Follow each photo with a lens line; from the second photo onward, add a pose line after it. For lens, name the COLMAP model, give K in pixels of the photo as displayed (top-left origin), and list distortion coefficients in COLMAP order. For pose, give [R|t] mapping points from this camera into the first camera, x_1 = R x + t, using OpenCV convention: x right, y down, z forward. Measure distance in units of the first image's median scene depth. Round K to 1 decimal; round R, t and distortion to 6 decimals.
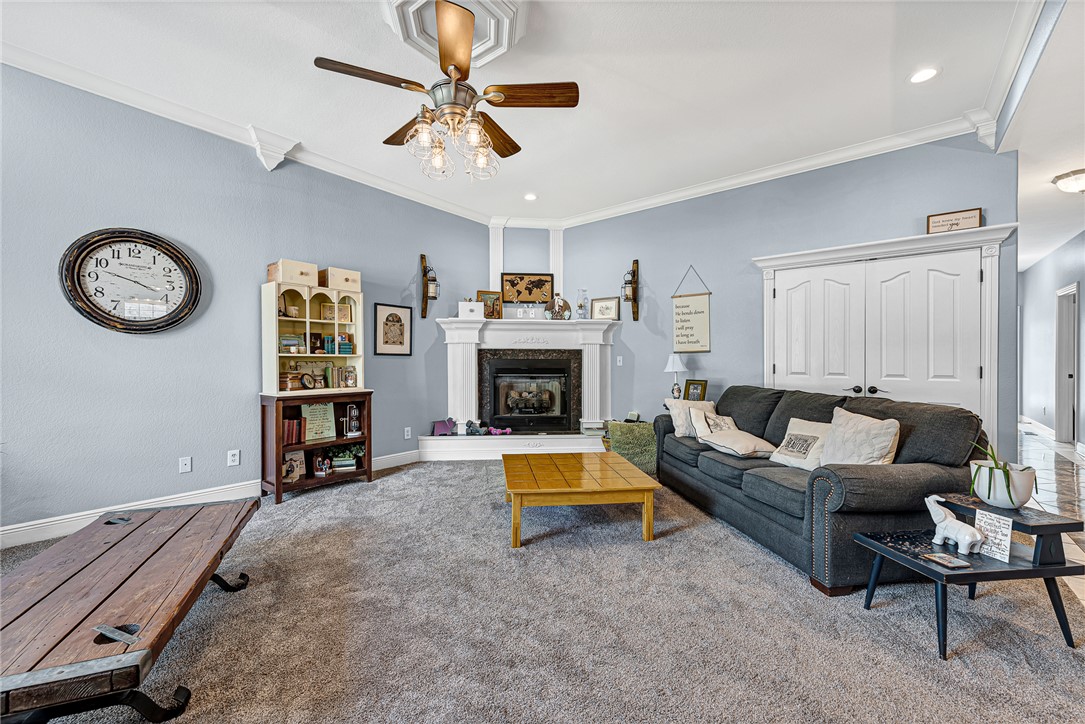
lens RADIAL K [[433.0, 0, 531.7], [0, 433.0, 366.7], [0, 0, 1]] dist [0.014611, -0.003418]
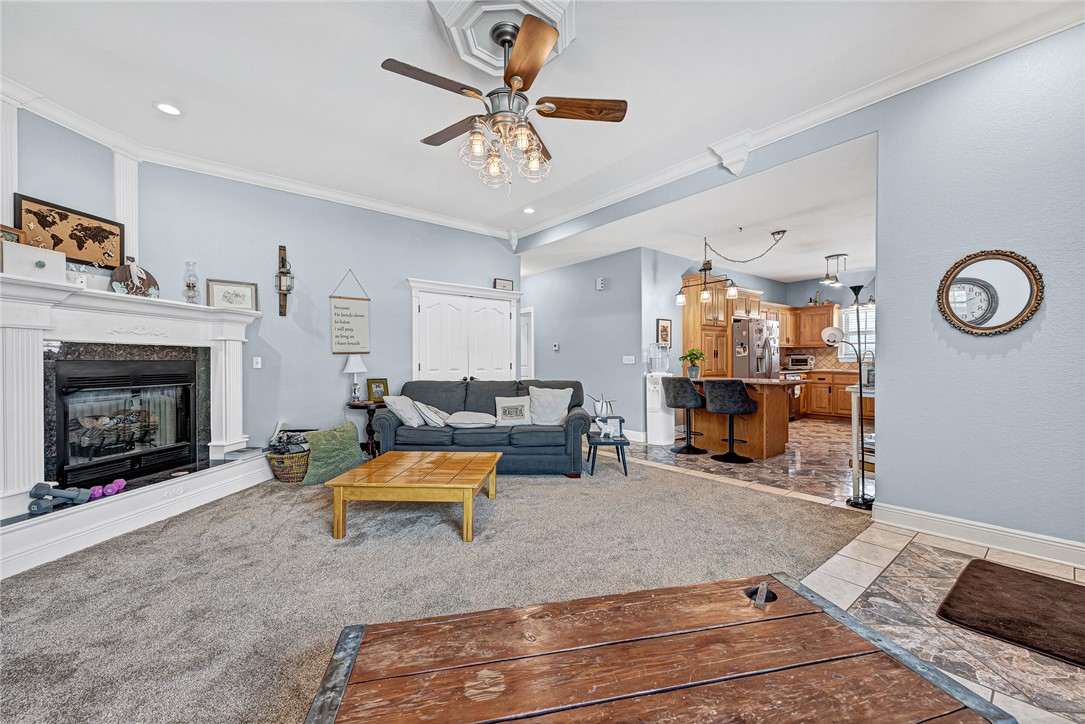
lens RADIAL K [[433.0, 0, 549.0], [0, 433.0, 362.2], [0, 0, 1]] dist [0.014611, -0.003418]
pose [[0.173603, -0.008186, 0.984782, -0.549529], [0.021523, 0.999758, 0.004516, -0.006195], [-0.984580, 0.020411, 0.173737, 0.339317]]
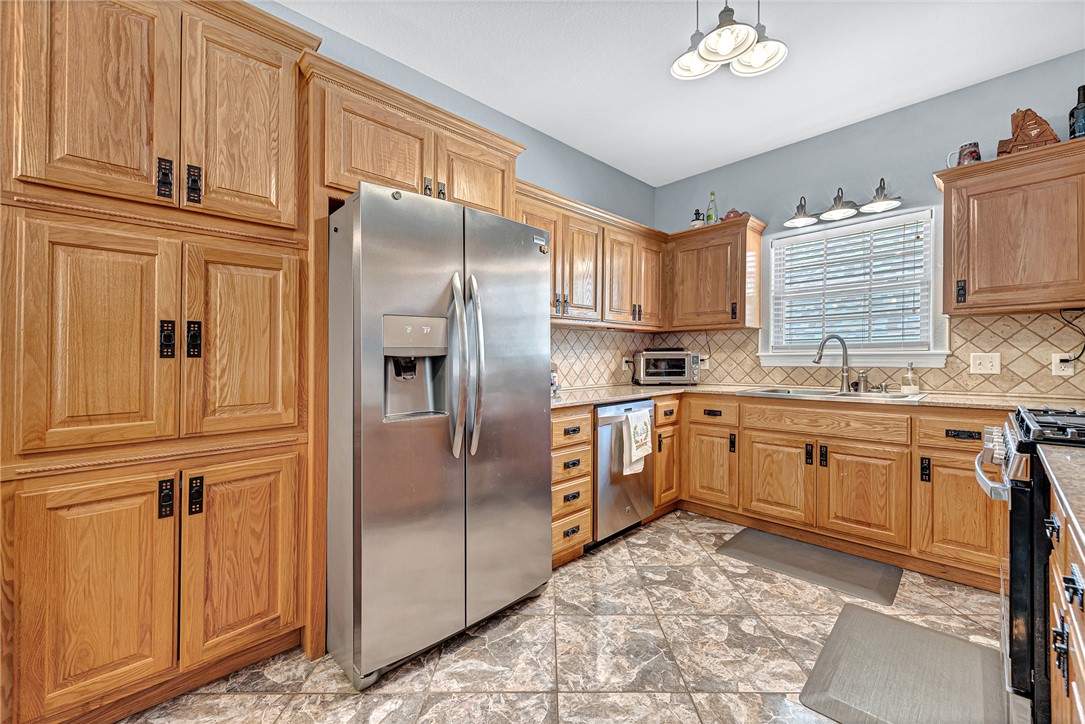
lens RADIAL K [[433.0, 0, 545.9], [0, 433.0, 361.8], [0, 0, 1]] dist [0.014611, -0.003418]
pose [[0.100076, -0.008788, 0.994941, 0.624630], [0.022478, 0.999726, 0.006570, 0.005998], [-0.994726, 0.021707, 0.100246, -0.219956]]
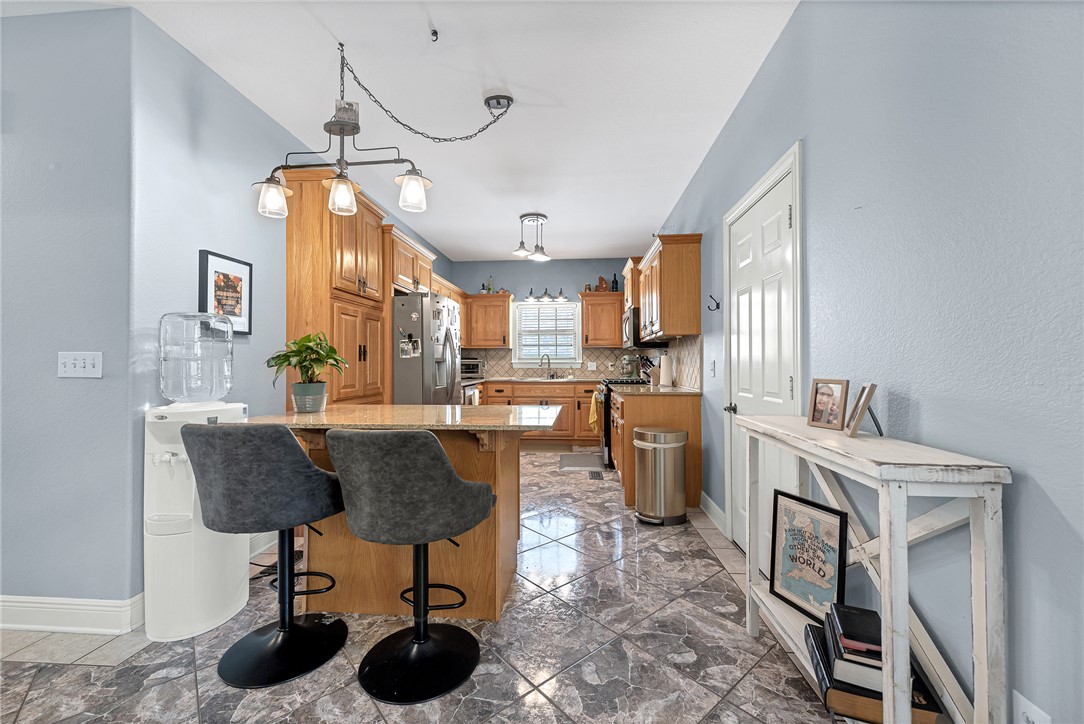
lens RADIAL K [[432.6, 0, 540.8], [0, 432.6, 357.3], [0, 0, 1]] dist [0.014611, -0.003418]
pose [[-0.573188, 0.012493, 0.819328, 0.181318], [0.014976, 0.999876, -0.004769, -0.000539], [-0.819287, 0.009537, -0.573305, 0.216872]]
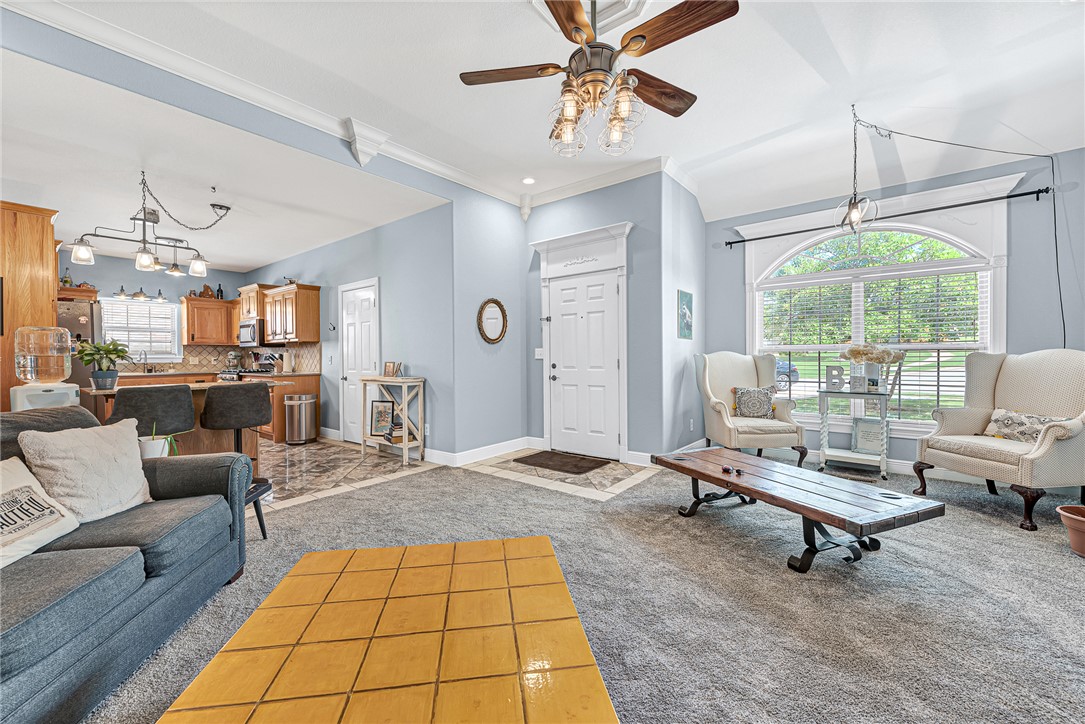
lens RADIAL K [[433.0, 0, 535.4], [0, 433.0, 360.5], [0, 0, 1]] dist [0.014611, -0.003418]
pose [[-0.999922, 0.007061, -0.010281, -0.014766], [0.006789, 0.999631, 0.026287, -0.010506], [0.010463, 0.026215, -0.999602, 0.893115]]
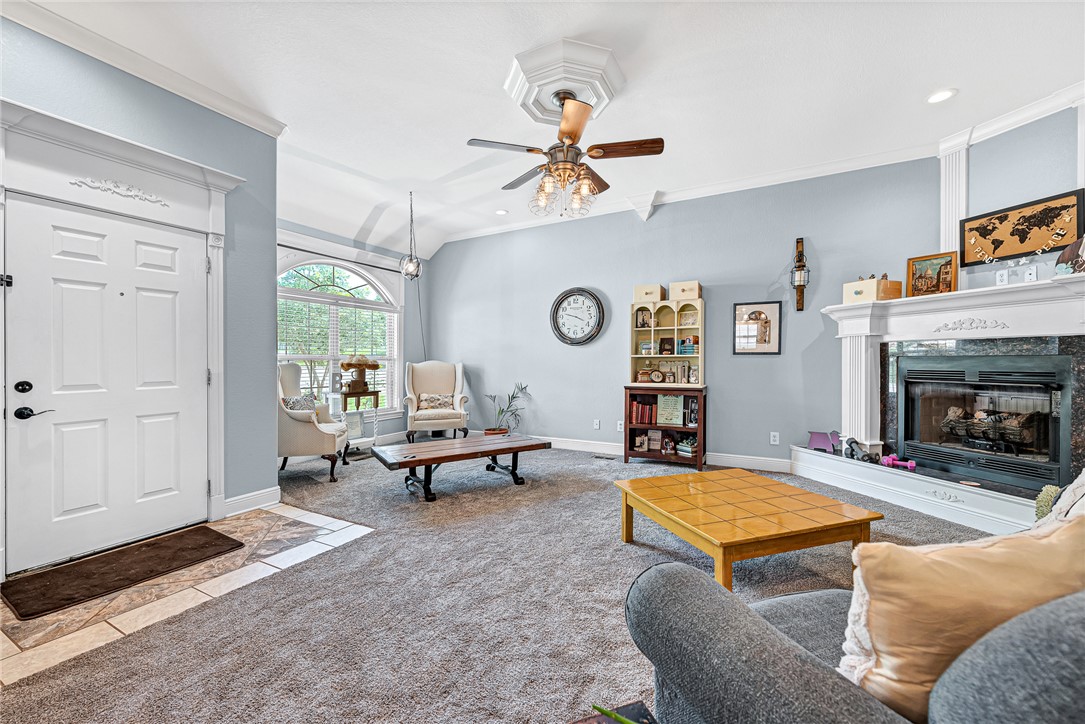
lens RADIAL K [[433.0, 0, 547.4], [0, 433.0, 363.3], [0, 0, 1]] dist [0.014611, -0.003418]
pose [[0.203351, 0.002640, -0.979102, 0.503569], [-0.010757, 0.999942, 0.000462, -0.001639], [0.979047, 0.010438, 0.203368, 0.326094]]
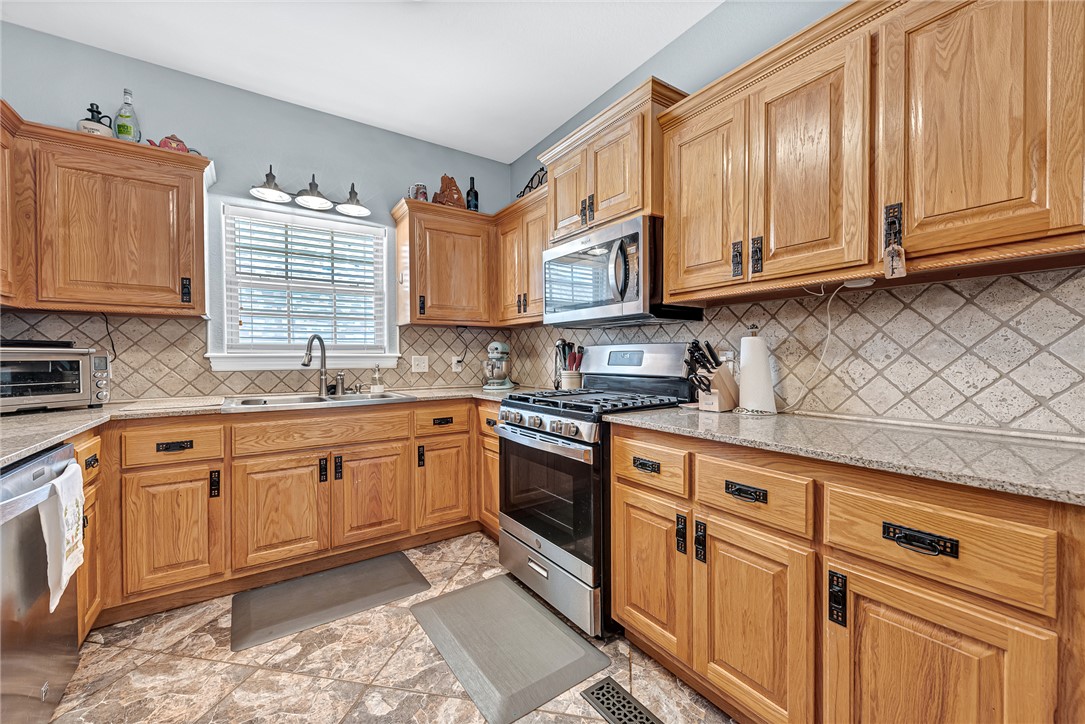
lens RADIAL K [[433.0, 0, 544.0], [0, 433.0, 369.6], [0, 0, 1]] dist [0.014611, -0.003418]
pose [[-0.958097, -0.005620, 0.286387, 0.827792], [0.007587, 0.998959, 0.044984, 0.003384], [-0.286342, 0.045271, -0.957057, -0.112209]]
